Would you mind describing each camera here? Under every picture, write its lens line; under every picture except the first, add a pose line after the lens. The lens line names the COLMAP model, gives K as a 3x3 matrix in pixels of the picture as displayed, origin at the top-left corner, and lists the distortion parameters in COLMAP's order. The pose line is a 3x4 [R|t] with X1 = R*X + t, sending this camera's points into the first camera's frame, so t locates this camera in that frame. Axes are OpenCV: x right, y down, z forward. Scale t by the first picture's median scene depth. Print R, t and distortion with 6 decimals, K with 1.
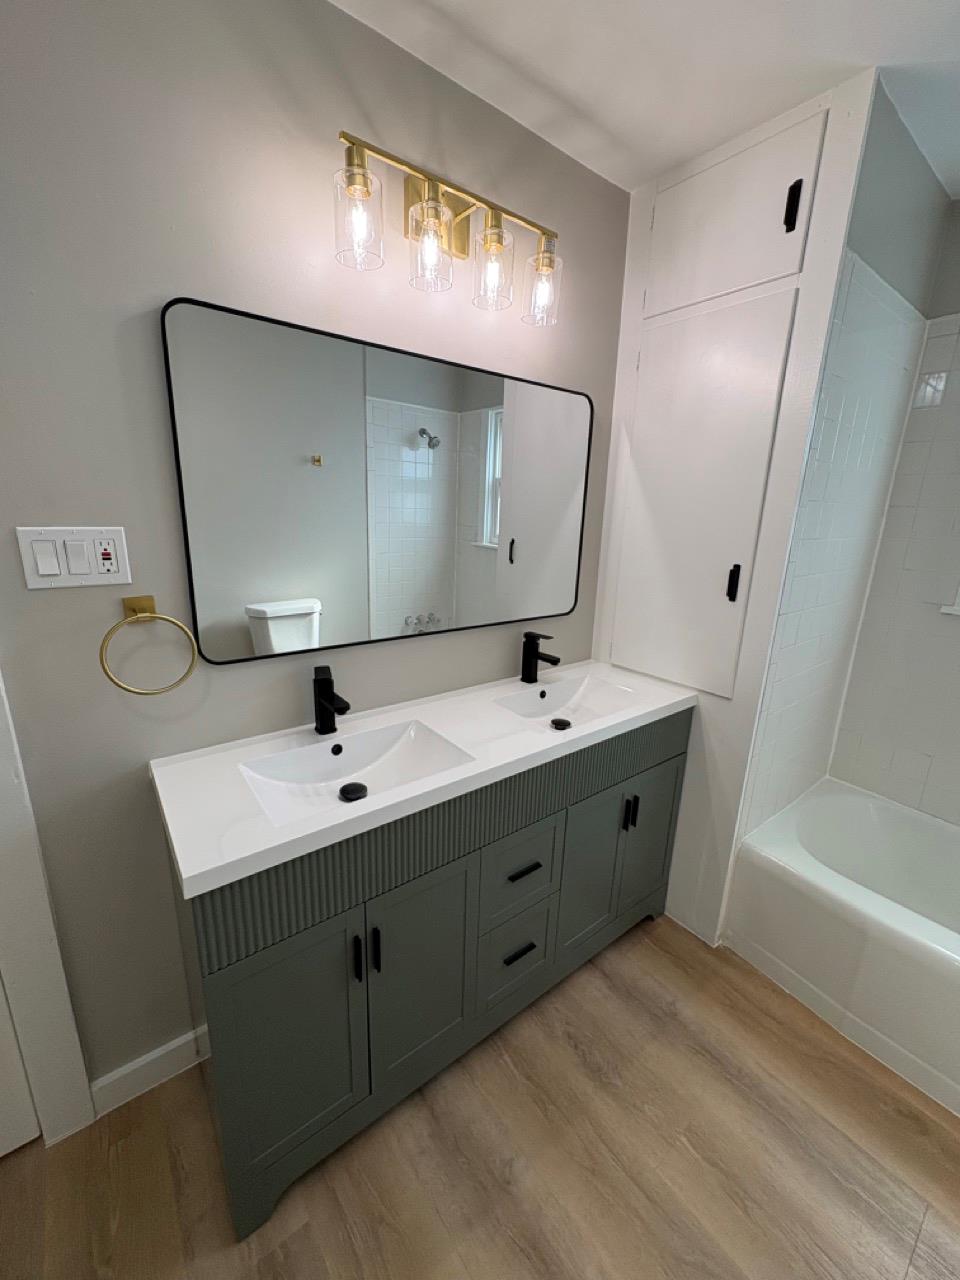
lens RADIAL K [[510.4, 0, 479.6], [0, 510.4, 643.4], [0, 0, 1]] dist [0.010928, -0.000077]
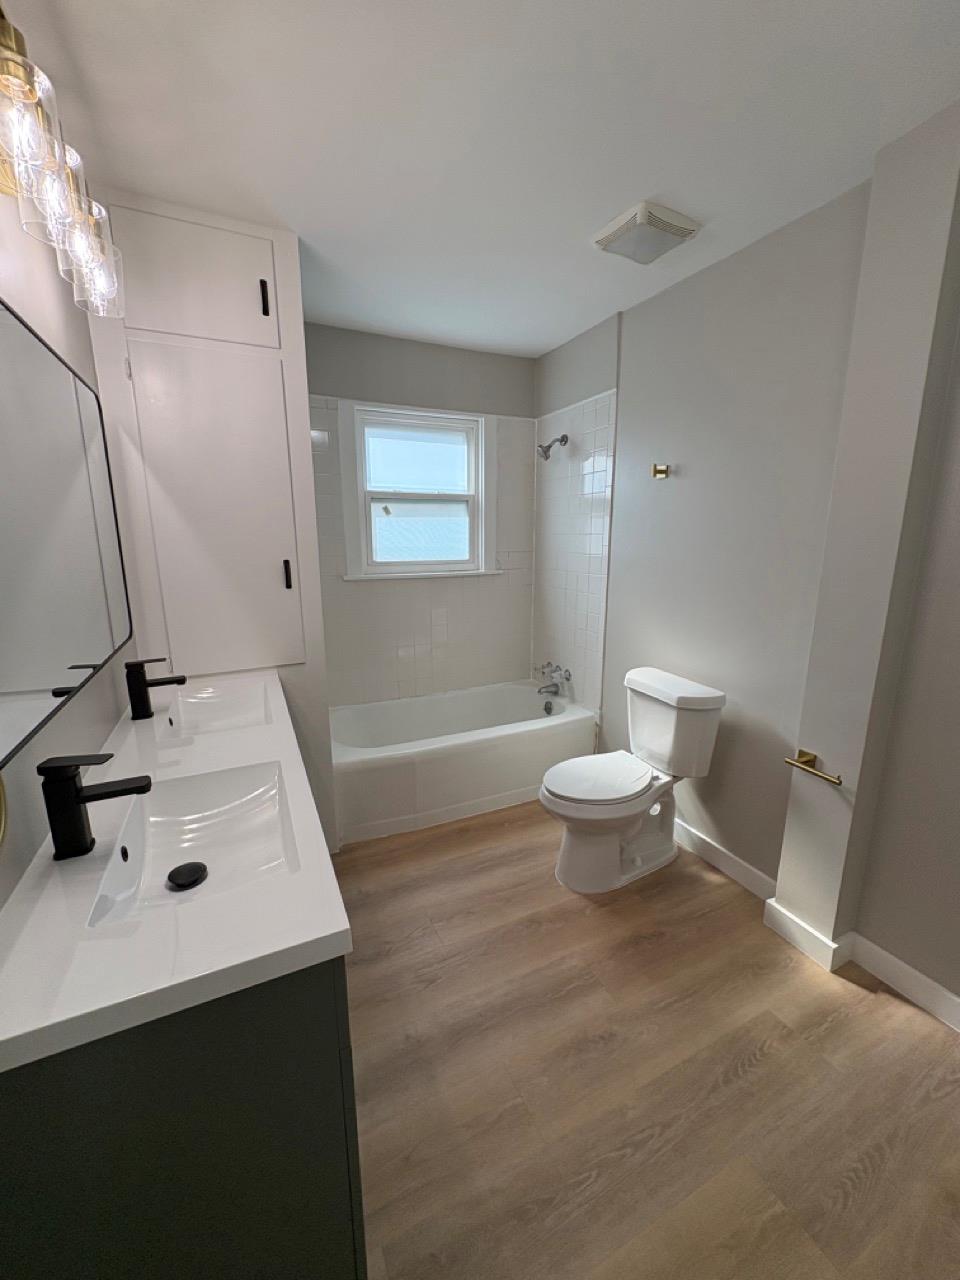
lens RADIAL K [[510.4, 0, 482.5], [0, 510.4, 640.8], [0, 0, 1]] dist [0.010928, -0.000077]
pose [[0.208723, -0.229817, 0.950589, -0.662956], [0.239993, 0.954312, 0.178021, -0.075306], [-0.948071, 0.190977, 0.254341, 0.242607]]
